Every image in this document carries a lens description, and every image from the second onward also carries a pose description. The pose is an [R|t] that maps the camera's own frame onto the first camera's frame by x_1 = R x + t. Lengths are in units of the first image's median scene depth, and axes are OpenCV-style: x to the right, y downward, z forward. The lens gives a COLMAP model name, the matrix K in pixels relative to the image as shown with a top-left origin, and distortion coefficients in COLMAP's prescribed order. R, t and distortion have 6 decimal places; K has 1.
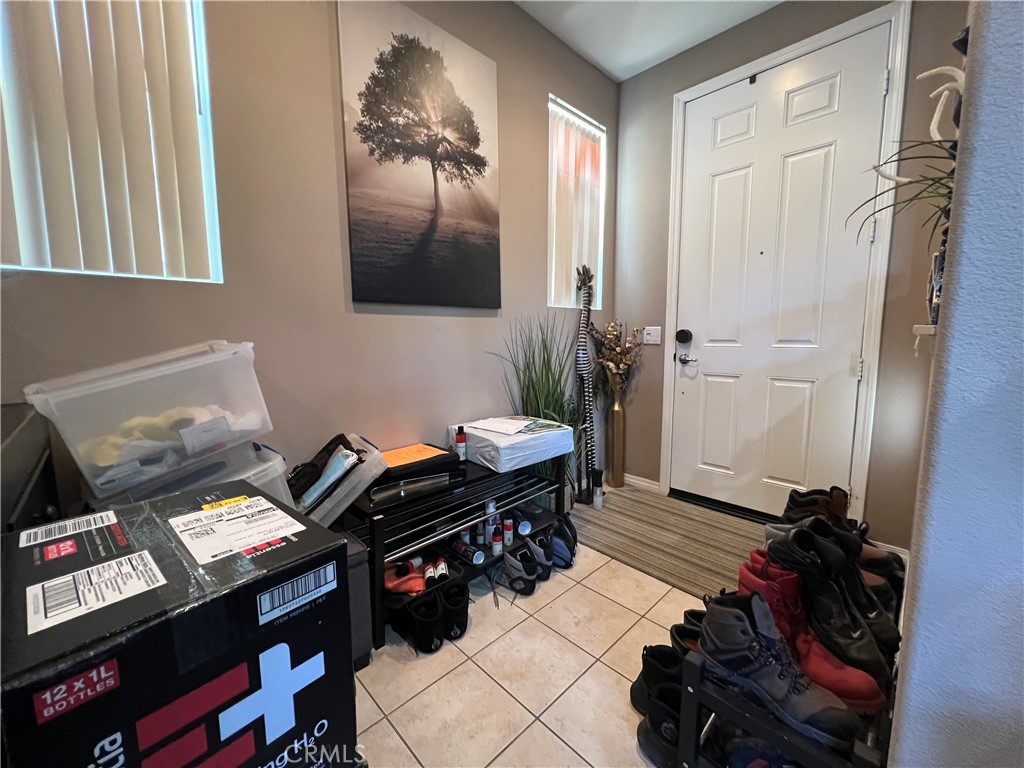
lens RADIAL K [[412.2, 0, 511.3], [0, 412.2, 379.8], [0, 0, 1]] dist [0.002408, 0.000070]
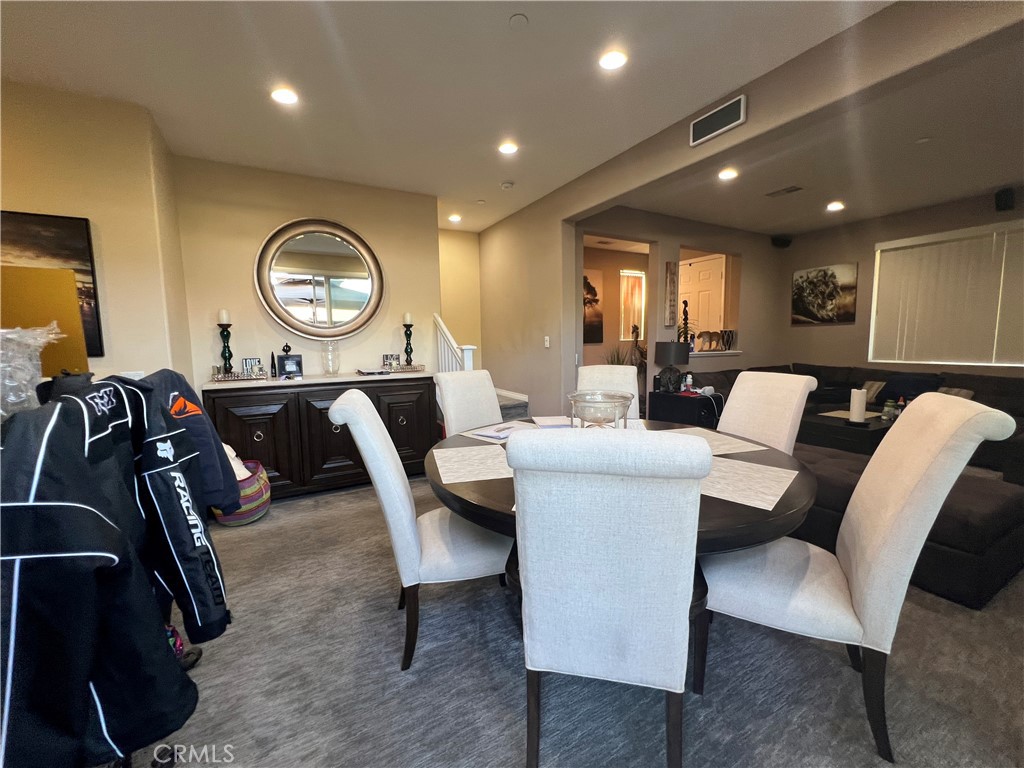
lens RADIAL K [[410.8, 0, 510.7], [0, 410.8, 382.6], [0, 0, 1]] dist [-0.002677, 0.000027]
pose [[0.964417, 0.010112, -0.264191, 0.118183], [-0.010401, 0.999946, 0.000305, 0.131510], [0.264179, 0.002454, 0.964470, -2.090219]]
